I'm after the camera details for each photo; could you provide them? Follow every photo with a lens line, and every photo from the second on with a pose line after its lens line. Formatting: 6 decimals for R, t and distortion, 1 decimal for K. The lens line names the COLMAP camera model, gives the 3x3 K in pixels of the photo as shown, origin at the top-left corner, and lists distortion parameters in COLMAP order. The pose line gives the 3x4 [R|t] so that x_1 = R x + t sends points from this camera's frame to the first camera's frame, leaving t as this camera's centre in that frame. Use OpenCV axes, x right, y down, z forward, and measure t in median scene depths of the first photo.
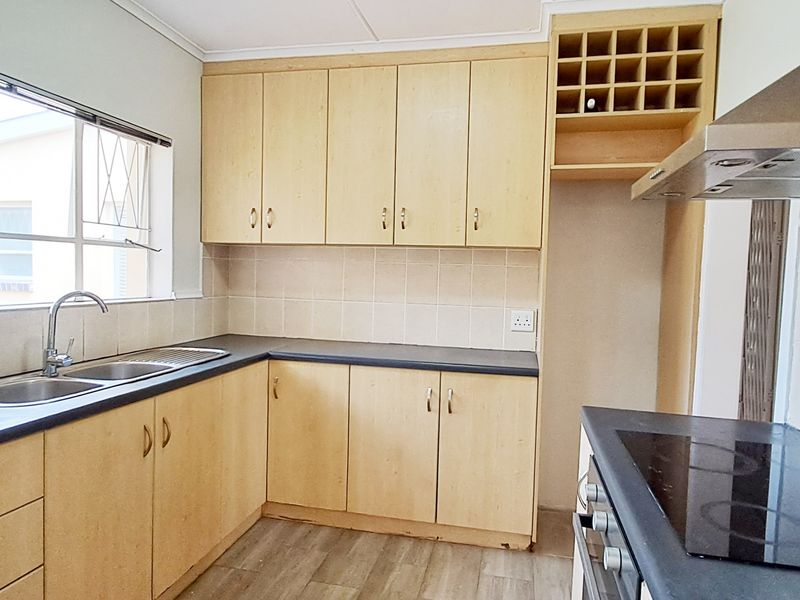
lens RADIAL K [[525.0, 0, 405.4], [0, 525.0, 296.0], [0, 0, 1]] dist [-0.000192, 0.000753]
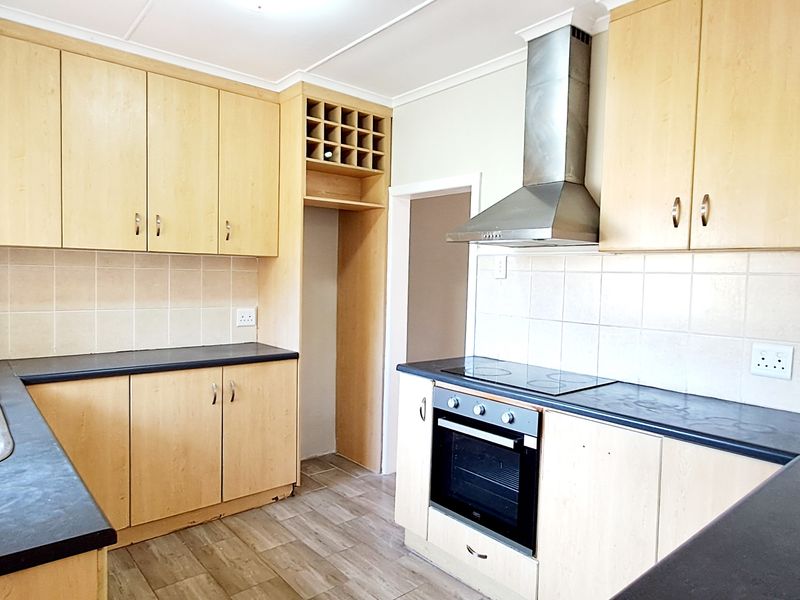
lens RADIAL K [[525.0, 0, 405.4], [0, 525.0, 296.0], [0, 0, 1]] dist [-0.000192, 0.000753]
pose [[0.601623, -0.045598, 0.797477, -0.587917], [0.034444, 0.998922, 0.031131, -0.028740], [-0.798037, 0.008739, 0.602545, 0.008894]]
